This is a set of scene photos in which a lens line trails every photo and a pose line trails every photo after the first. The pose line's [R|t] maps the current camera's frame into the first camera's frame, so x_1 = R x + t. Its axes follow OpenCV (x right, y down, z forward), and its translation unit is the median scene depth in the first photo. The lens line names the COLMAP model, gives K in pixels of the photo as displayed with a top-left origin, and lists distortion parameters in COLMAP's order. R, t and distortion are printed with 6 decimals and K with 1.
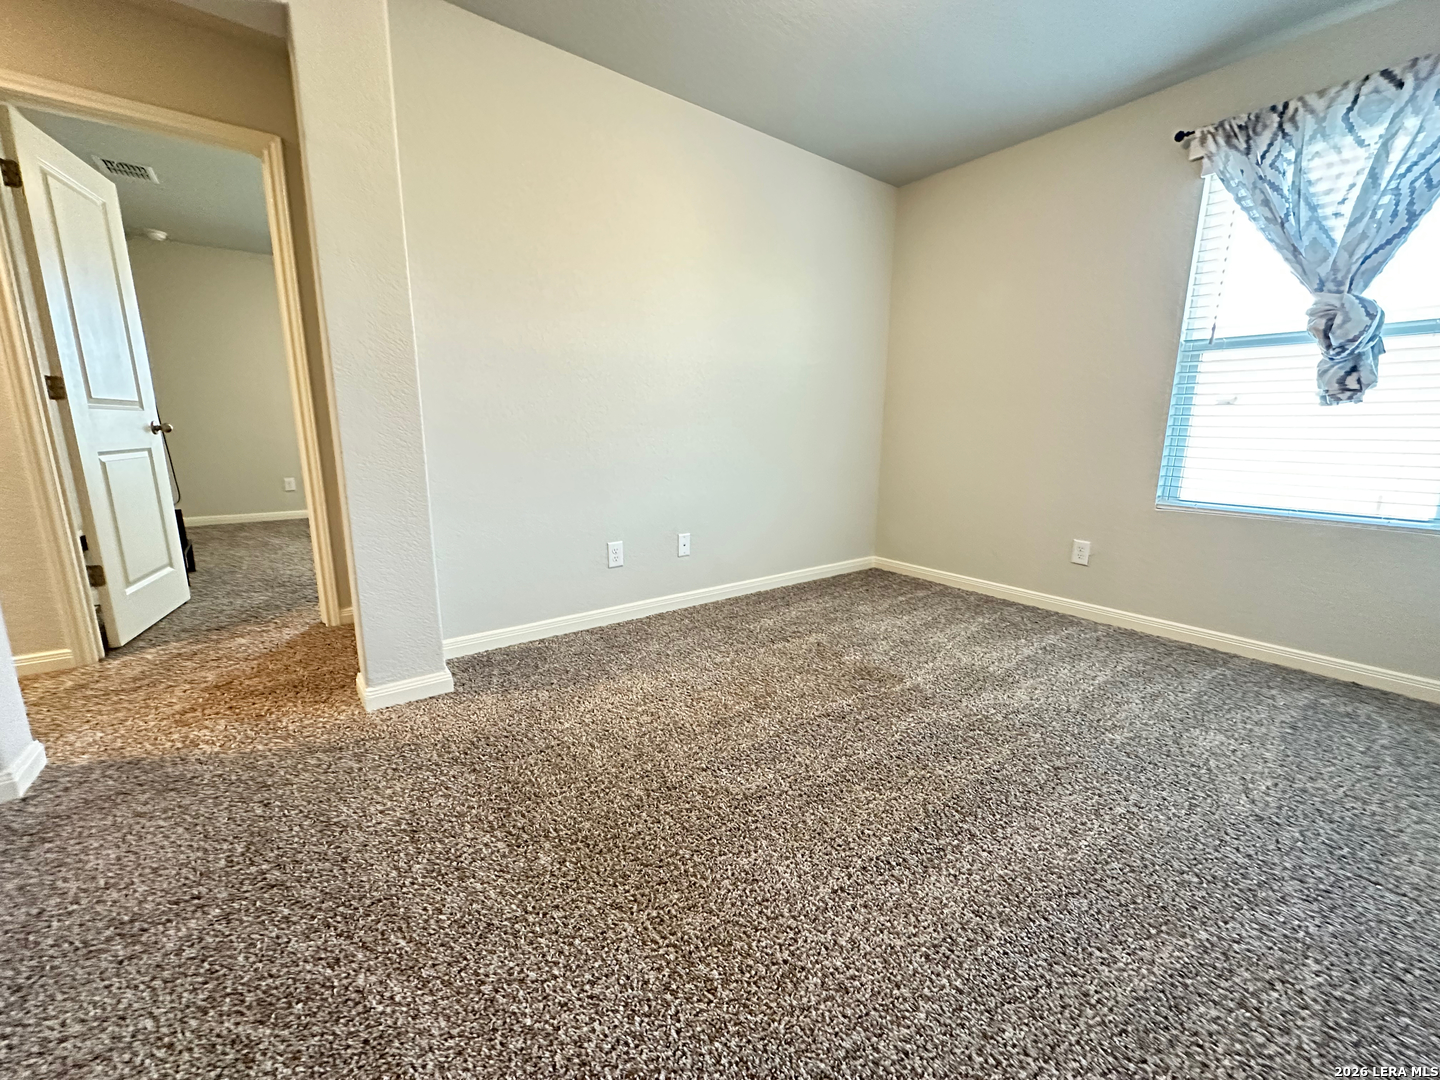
lens RADIAL K [[576.6, 0, 720.0], [0, 576.6, 540.0], [0, 0, 1]] dist [-0.000293, -0.000017]
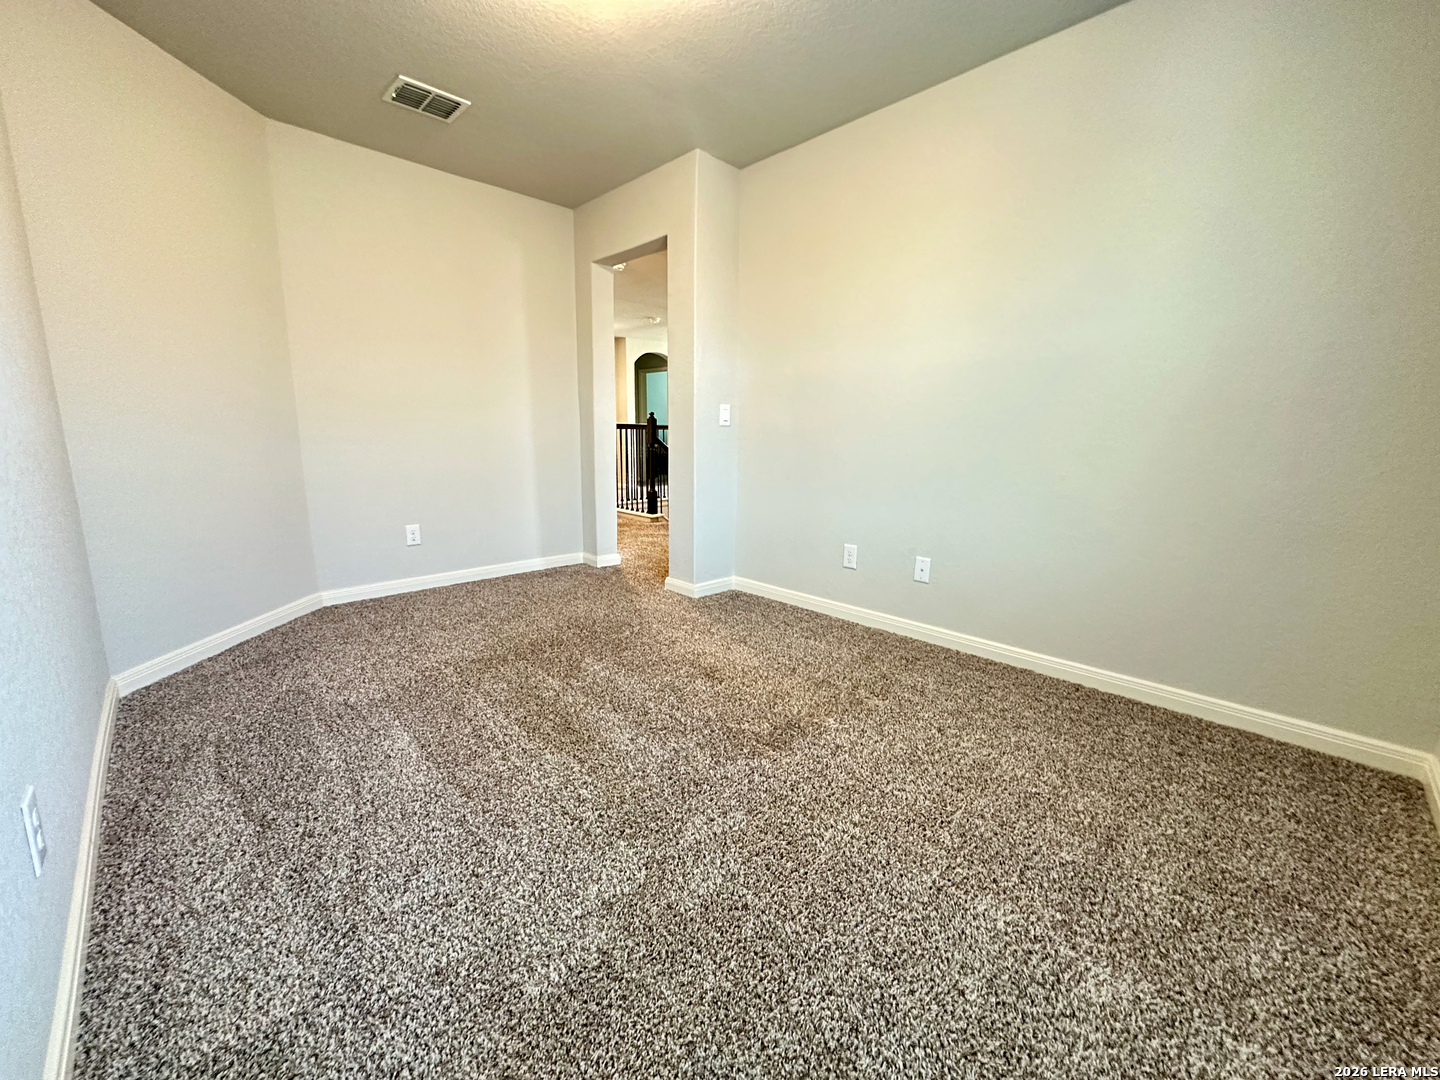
lens RADIAL K [[576.6, 0, 720.0], [0, 576.6, 540.0], [0, 0, 1]] dist [-0.000293, -0.000017]
pose [[0.121890, 0.174036, -0.977166, 0.727486], [-0.199752, 0.968665, 0.147605, -0.098673], [0.972236, 0.177199, 0.152835, 0.535604]]
